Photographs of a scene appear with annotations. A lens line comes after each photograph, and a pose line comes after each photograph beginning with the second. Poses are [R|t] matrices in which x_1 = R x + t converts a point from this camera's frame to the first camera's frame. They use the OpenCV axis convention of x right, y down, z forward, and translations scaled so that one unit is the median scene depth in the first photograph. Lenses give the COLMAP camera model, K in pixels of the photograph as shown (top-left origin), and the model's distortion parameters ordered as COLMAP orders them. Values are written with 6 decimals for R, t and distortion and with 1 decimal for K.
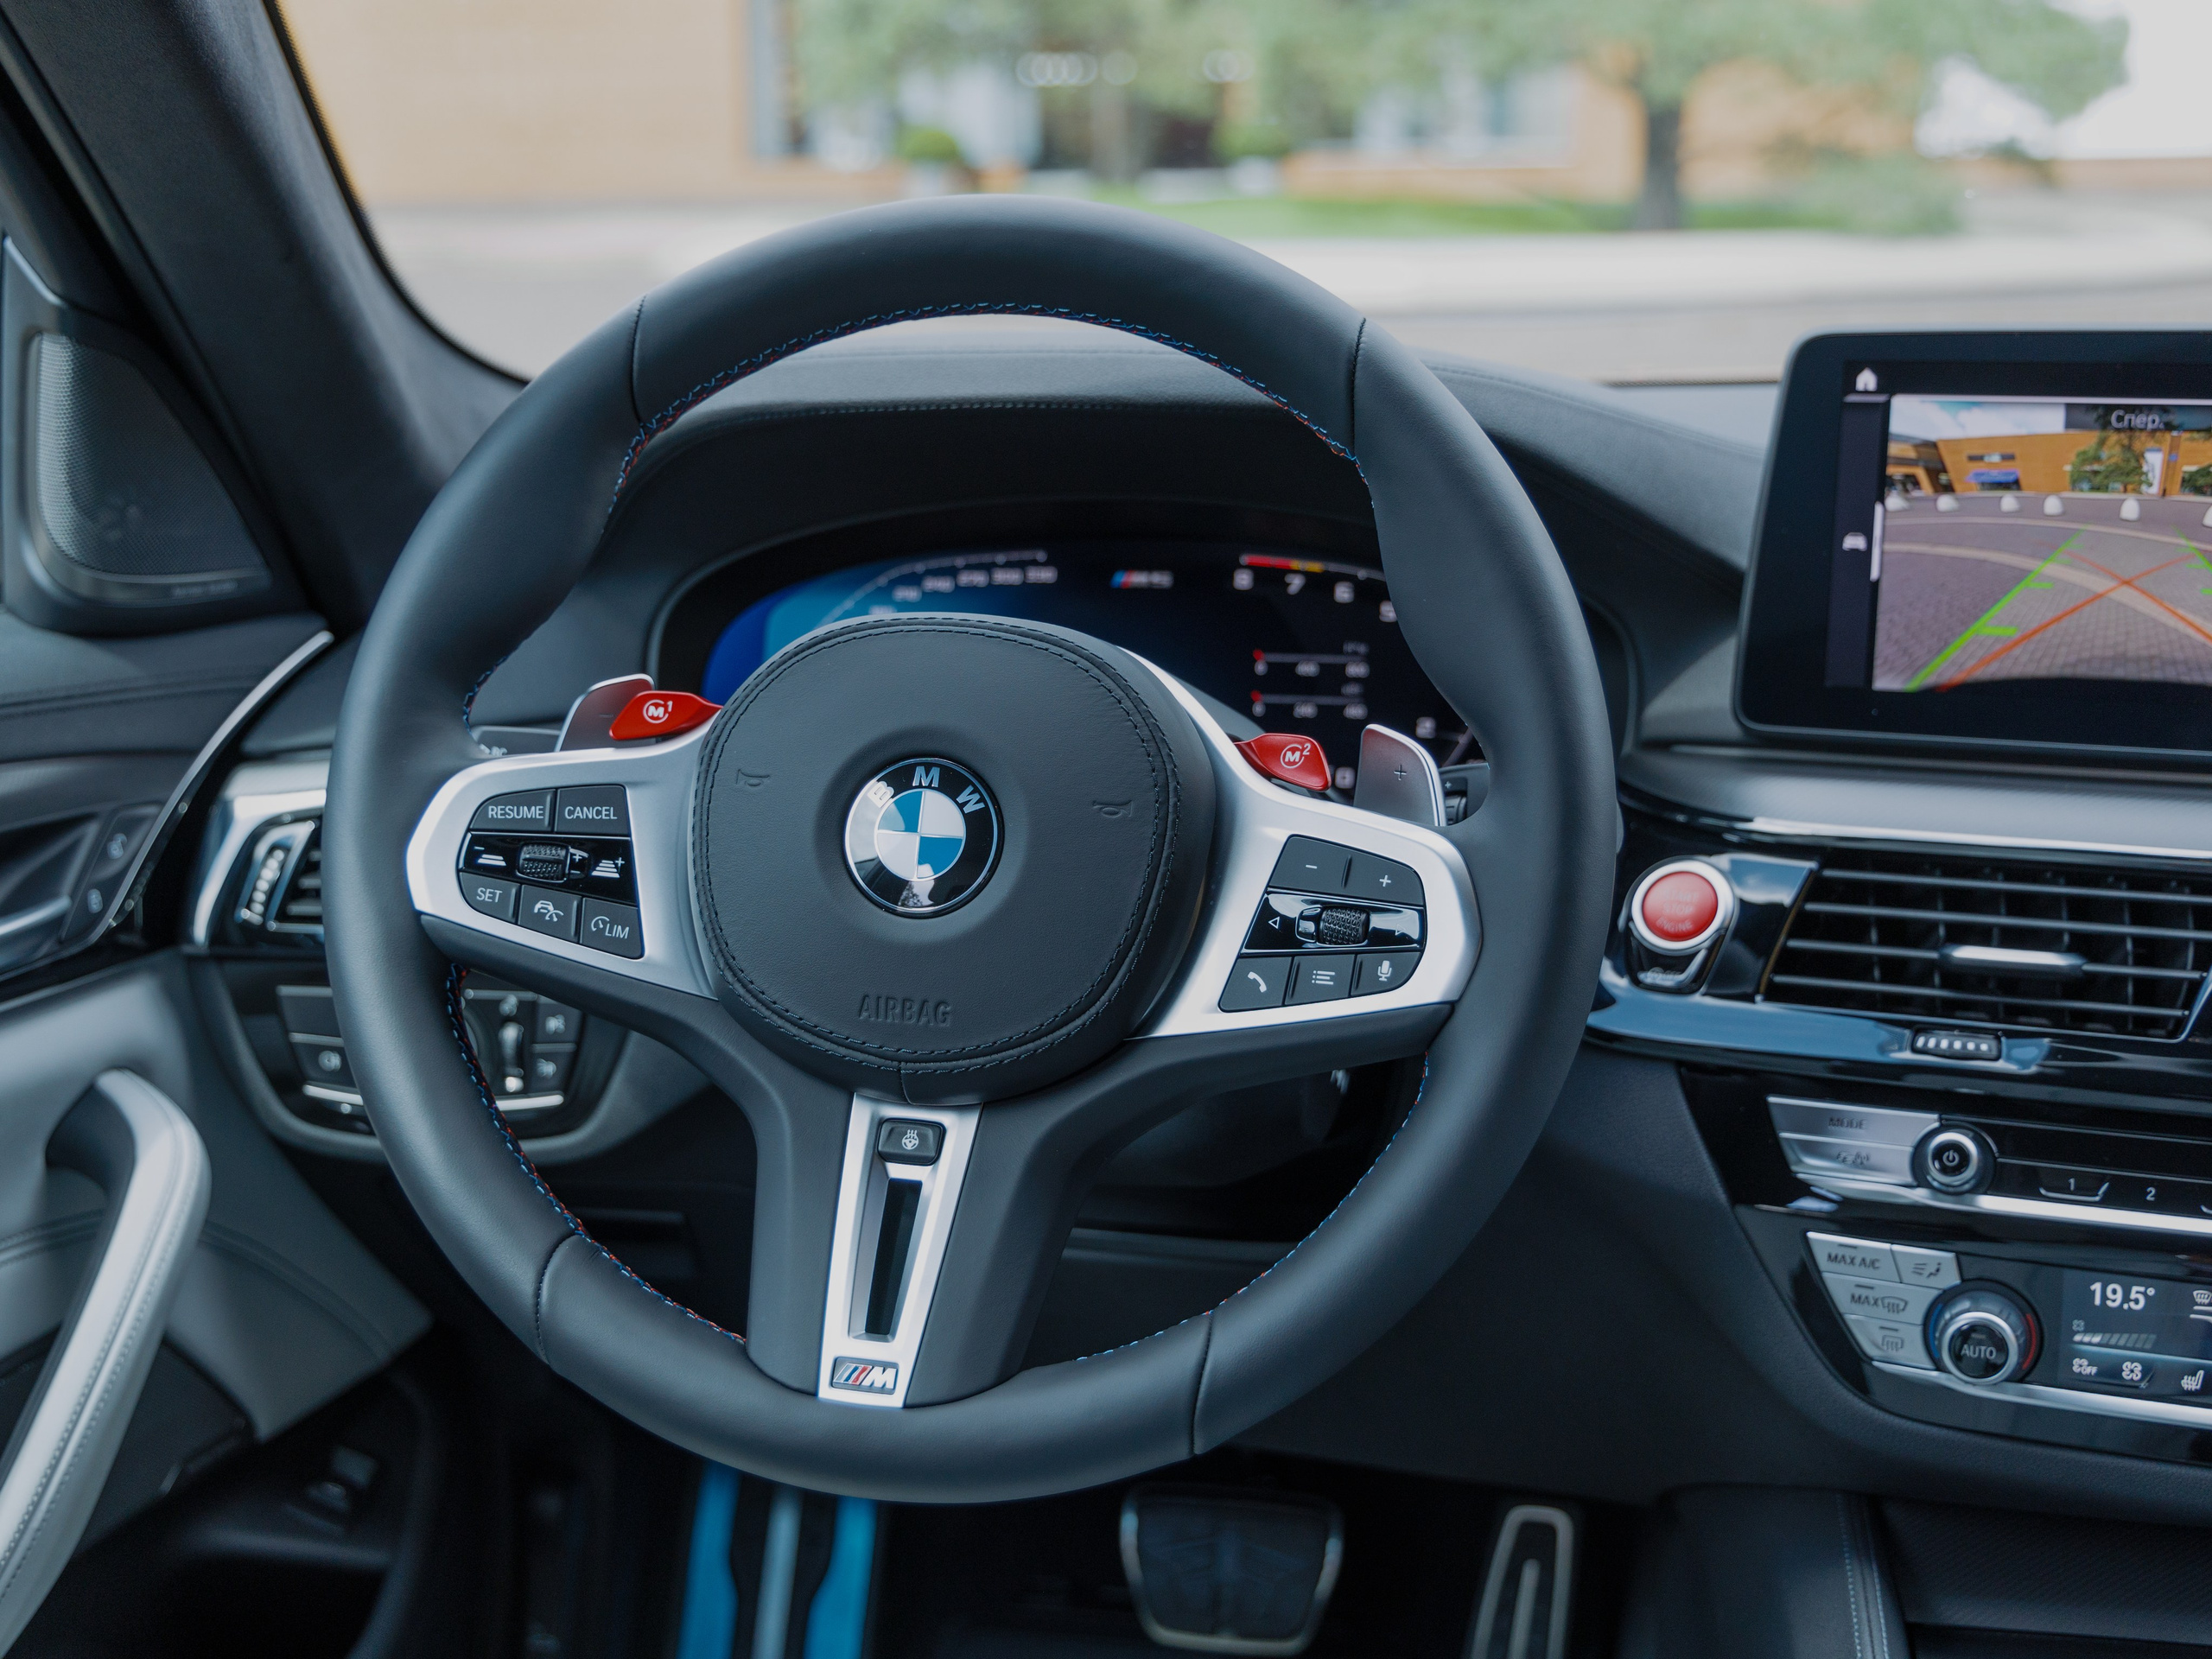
lens RADIAL K [[3048.3, 0, 1106.0], [0, 3048.3, 829.5], [0, 0, 1]] dist [0.001743, 0.062675]
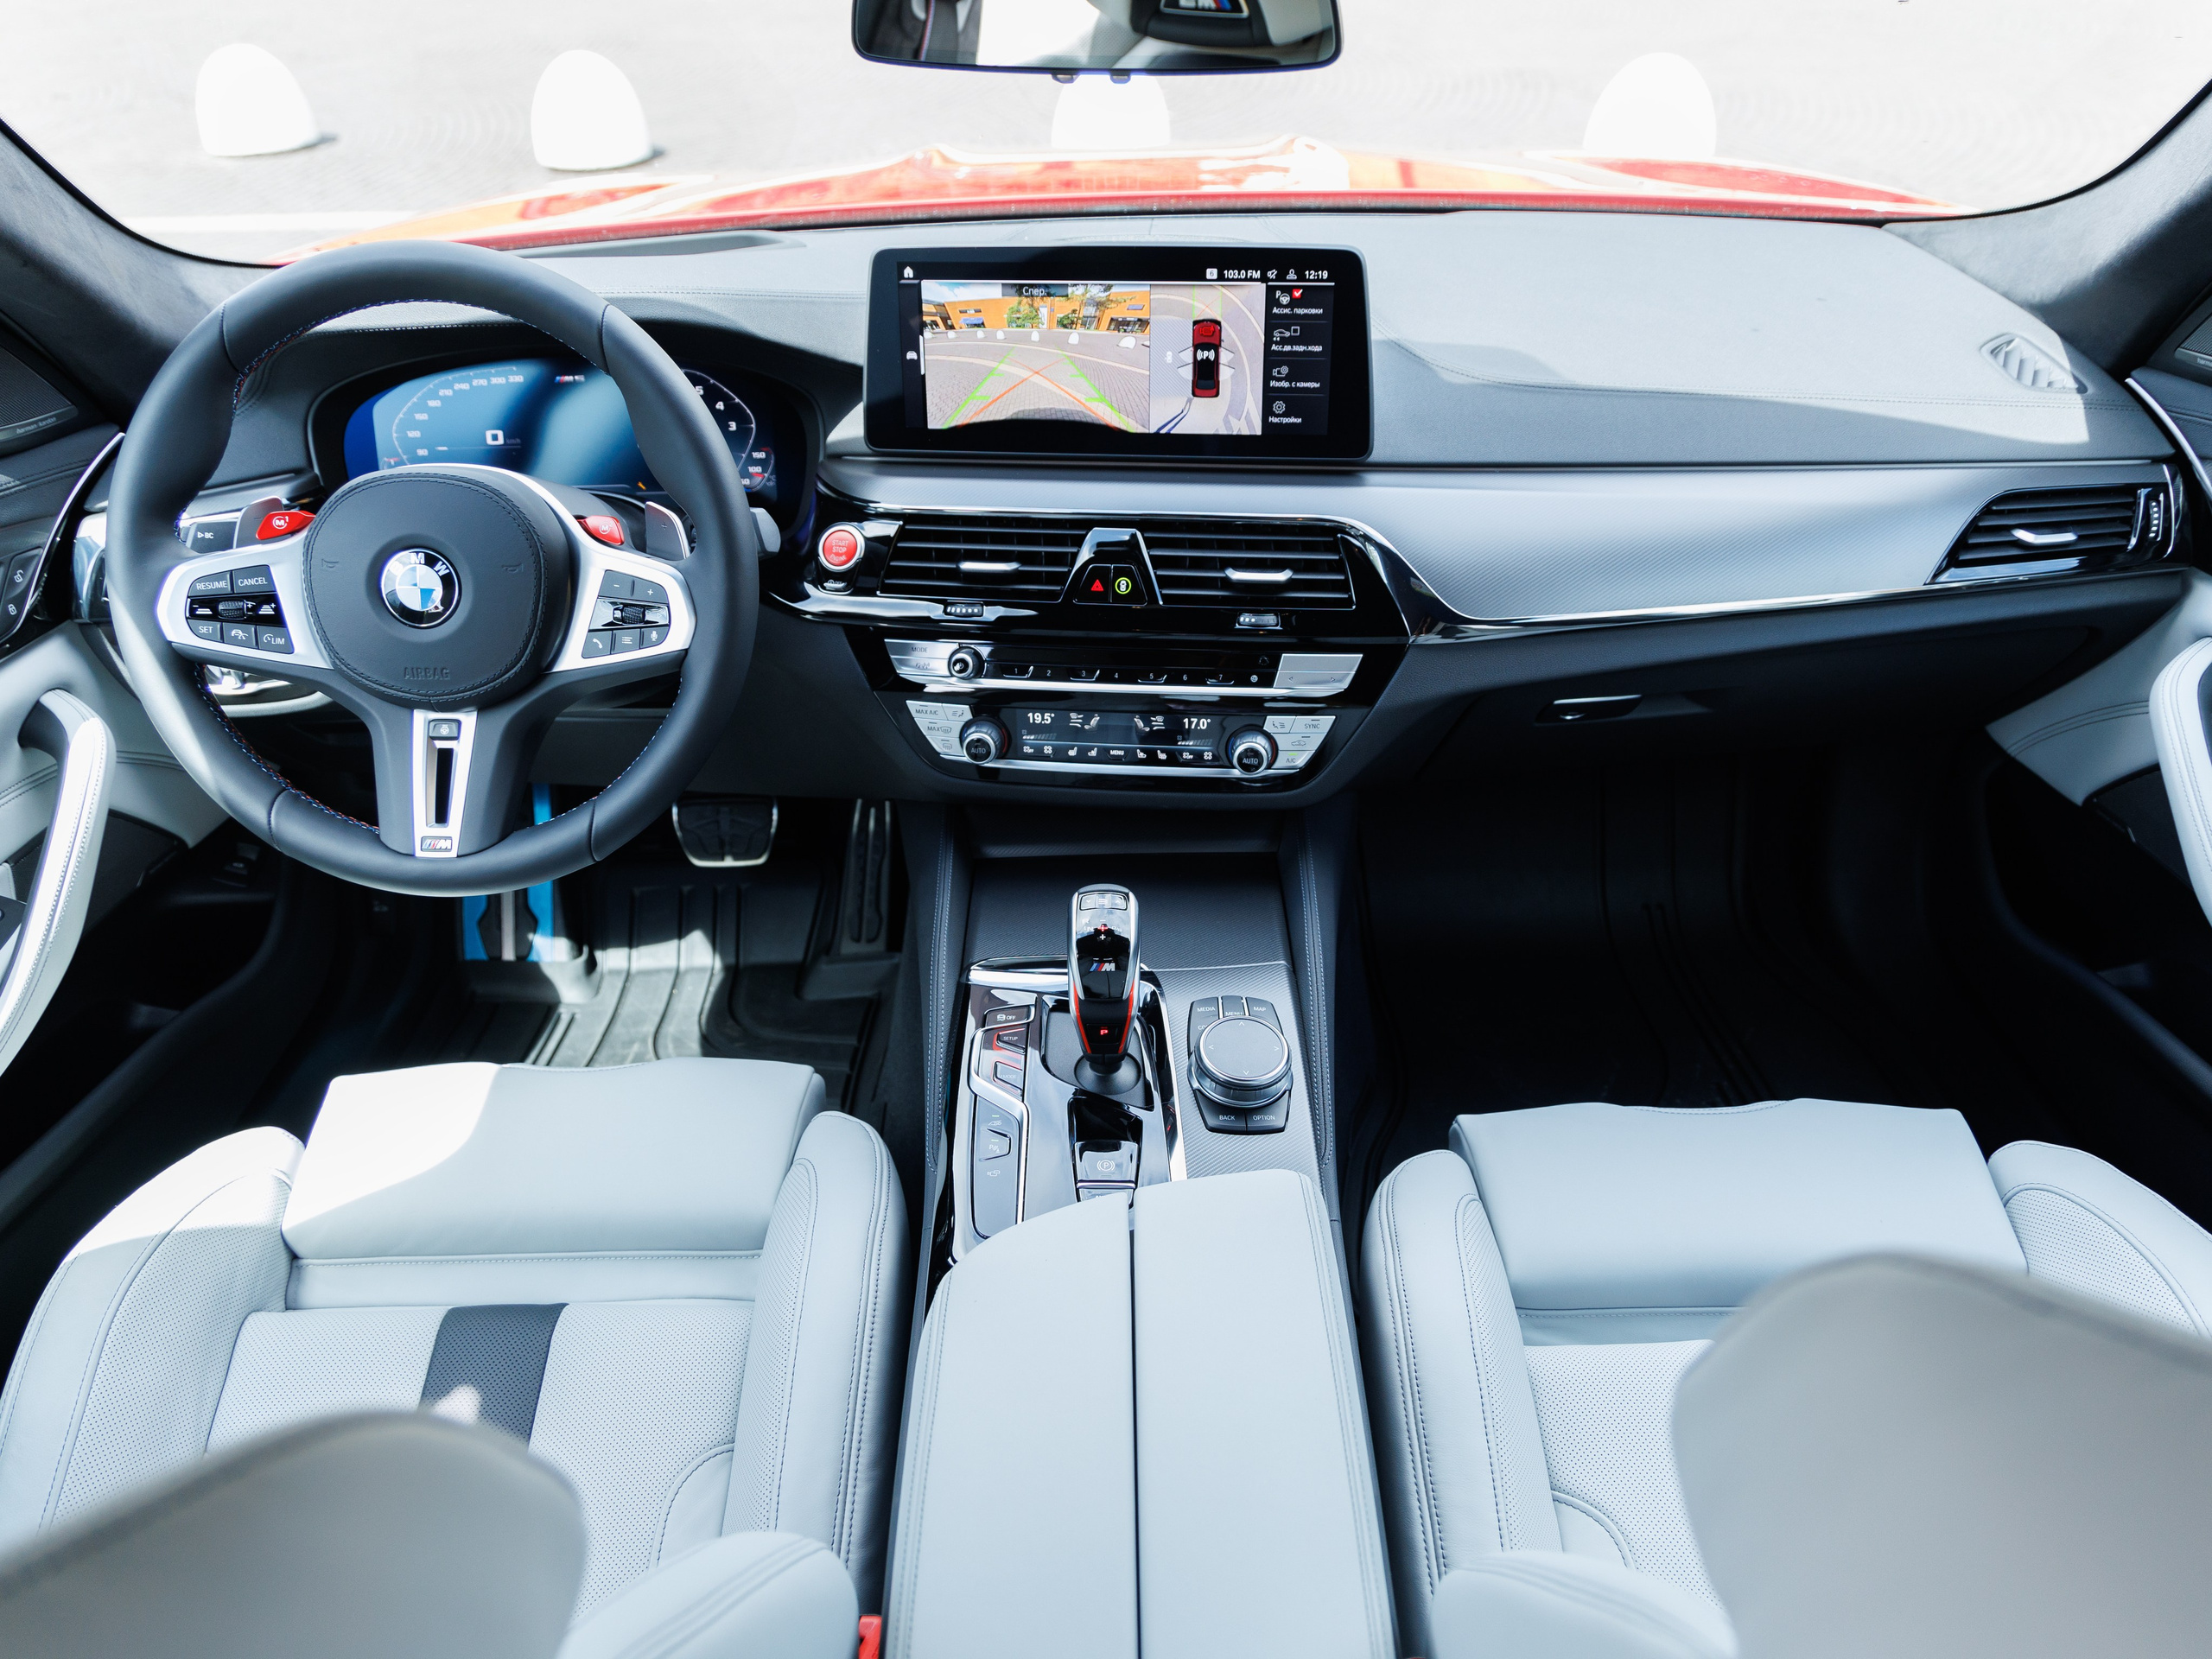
lens RADIAL K [[1634.6, 0, 1106.0], [0, 1634.6, 829.5], [0, 0, 1]] dist [0.007802, 0.007615]
pose [[0.976383, -0.123474, 0.177283, 0.156020], [0.063740, 0.948695, 0.309700, -0.138773], [-0.206428, -0.291086, 0.934161, -0.156969]]
